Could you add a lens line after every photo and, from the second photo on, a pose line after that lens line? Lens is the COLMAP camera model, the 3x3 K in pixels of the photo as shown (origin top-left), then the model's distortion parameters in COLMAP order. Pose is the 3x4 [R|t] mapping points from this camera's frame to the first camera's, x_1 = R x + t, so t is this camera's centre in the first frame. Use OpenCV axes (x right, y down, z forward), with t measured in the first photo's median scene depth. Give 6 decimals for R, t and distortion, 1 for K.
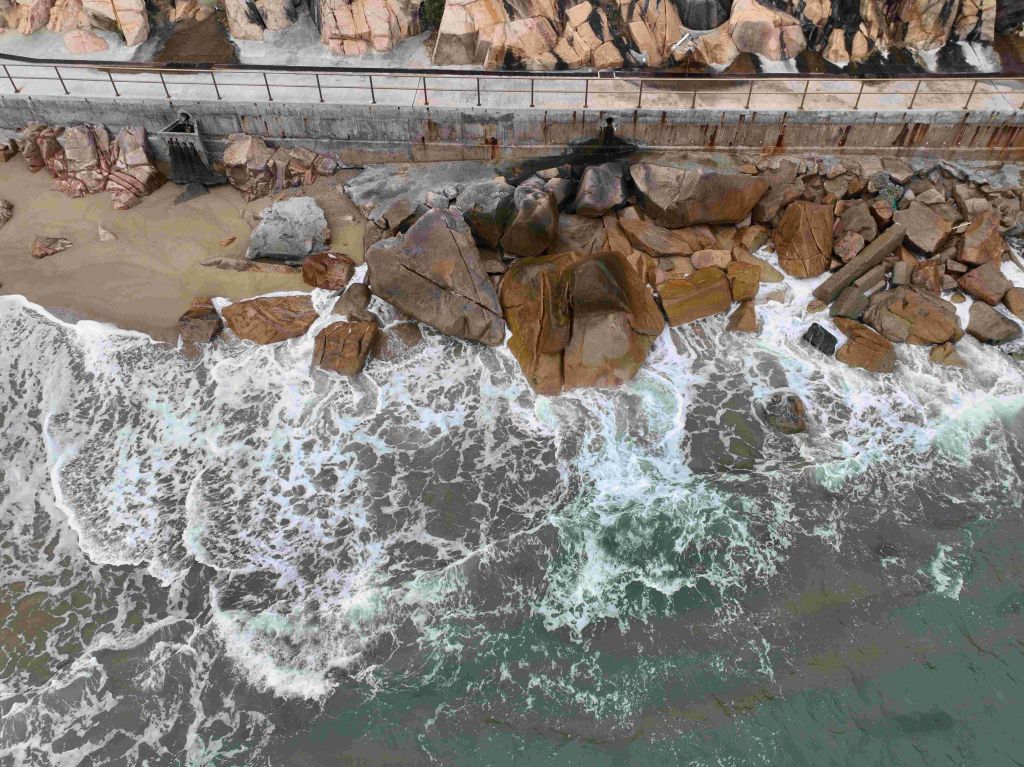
lens RADIAL K [[776.1, 0, 522.4], [0, 776.1, 383.3], [0, 0, 1]] dist [-0.008531, 0.025211]
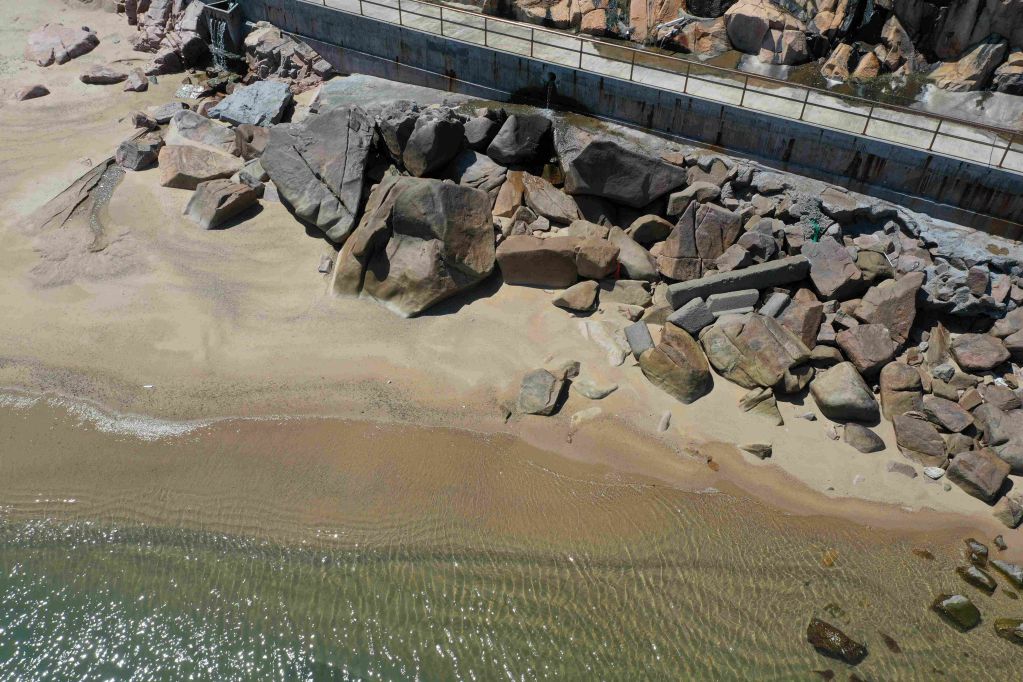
lens RADIAL K [[809.7, 0, 511.5], [0, 809.7, 341.0], [0, 0, 1]] dist [-0.013448, -0.001588]
pose [[0.884987, 0.322386, -0.335955, 0.503945], [-0.352053, 0.935510, -0.029669, 0.023500], [0.304724, 0.144530, 0.941411, 0.066212]]
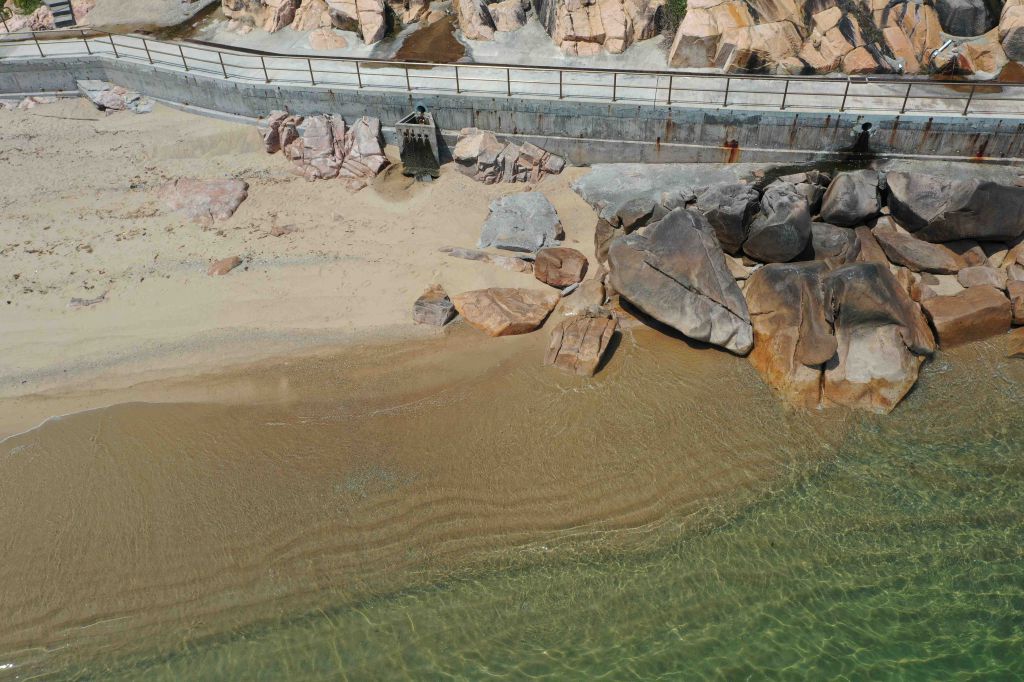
lens RADIAL K [[811.6, 0, 512.0], [0, 811.6, 341.0], [0, 0, 1]] dist [0.010623, 0.008554]
pose [[0.988209, 0.069701, -0.136323, -0.152945], [-0.082895, 0.992150, -0.093631, 0.044105], [0.128727, 0.103827, 0.986230, 0.004180]]
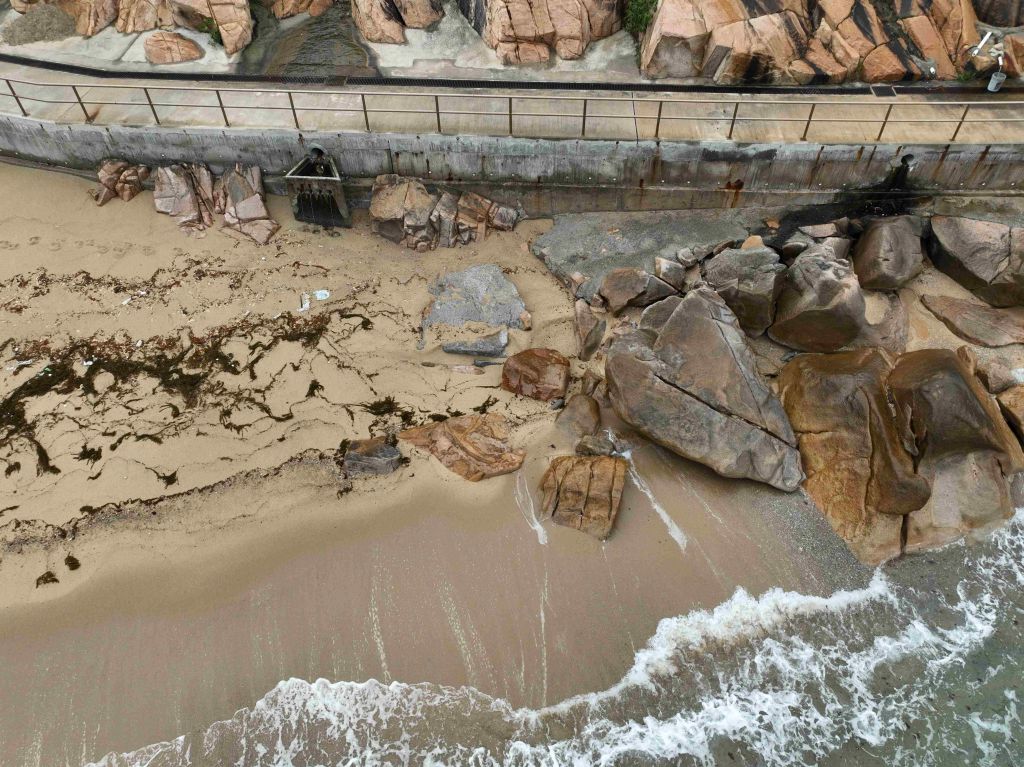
lens RADIAL K [[774.8, 0, 519.4], [0, 774.8, 384.0], [0, 0, 1]] dist [-0.012242, 0.036942]
pose [[0.999968, -0.006000, 0.005382, -0.249261], [0.005811, 0.999386, 0.034566, -0.149101], [-0.005586, -0.034533, 0.999388, 0.258652]]
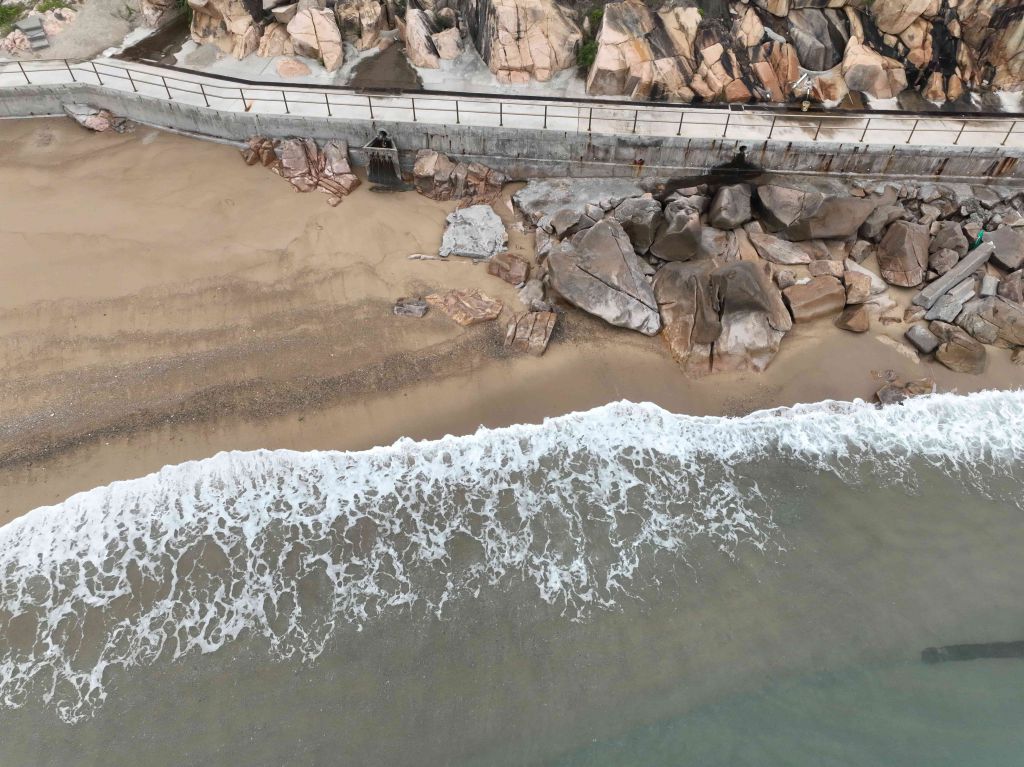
lens RADIAL K [[722.7, 0, 512.0], [0, 722.7, 383.5], [0, 0, 1]] dist [-0.007021, 0.026896]
pose [[0.999119, 0.035694, -0.022079, -0.197631], [-0.035061, 0.998982, 0.028392, 0.002526], [0.023070, -0.027593, 0.999353, -0.122098]]
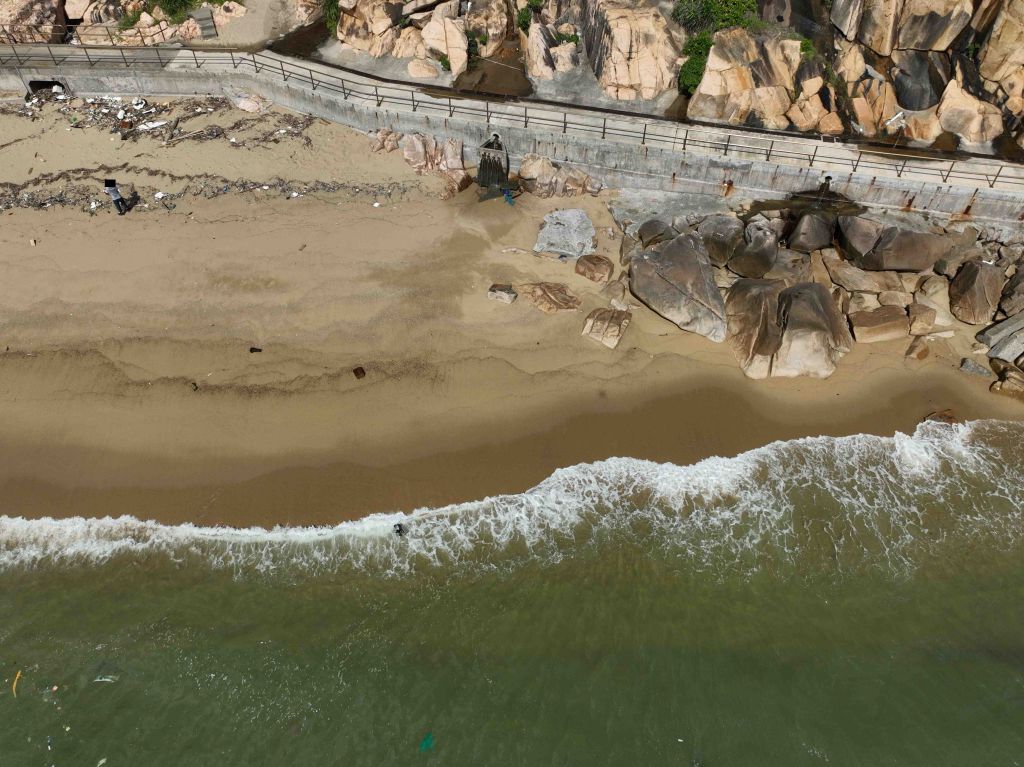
lens RADIAL K [[774.8, 0, 519.4], [0, 774.8, 384.0], [0, 0, 1]] dist [-0.012242, 0.036942]
pose [[0.980494, 0.150787, -0.126076, -0.165354], [-0.148366, 0.988524, 0.028431, 0.029507], [0.128917, -0.009171, 0.991613, -0.306591]]
